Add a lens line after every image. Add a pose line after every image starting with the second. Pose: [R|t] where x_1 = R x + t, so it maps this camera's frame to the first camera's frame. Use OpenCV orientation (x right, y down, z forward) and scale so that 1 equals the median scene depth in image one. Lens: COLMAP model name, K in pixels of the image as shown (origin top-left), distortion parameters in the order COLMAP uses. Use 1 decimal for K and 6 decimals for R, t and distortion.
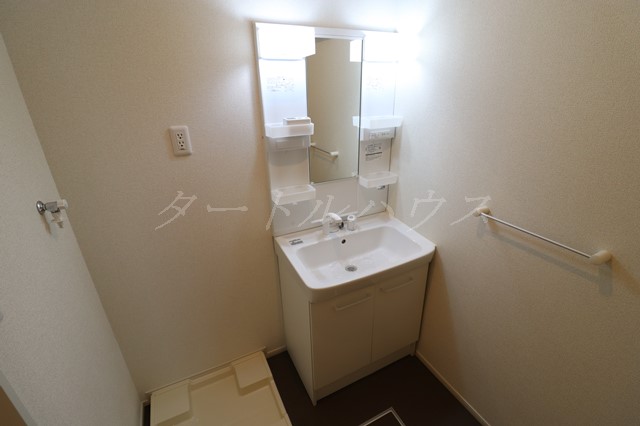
lens RADIAL K [[299.4, 0, 326.3], [0, 299.4, 211.5], [0, 0, 1]] dist [-0.001316, -0.011658]
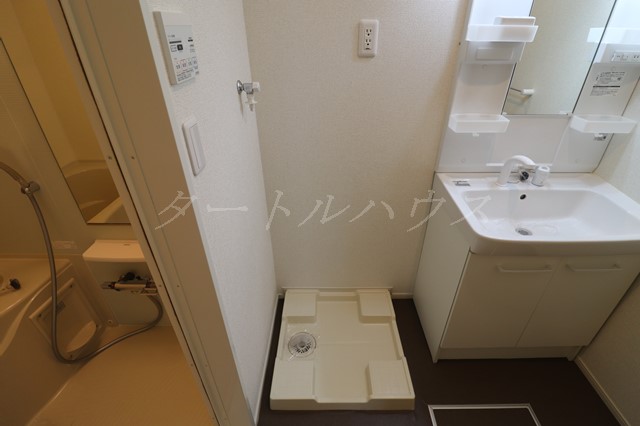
lens RADIAL K [[299.4, 0, 326.3], [0, 299.4, 211.5], [0, 0, 1]] dist [-0.001316, -0.011658]
pose [[0.891224, 0.244928, -0.381746, -0.097479], [-0.188132, 0.965466, 0.180229, 0.095822], [0.412705, -0.088806, 0.906525, 0.067939]]
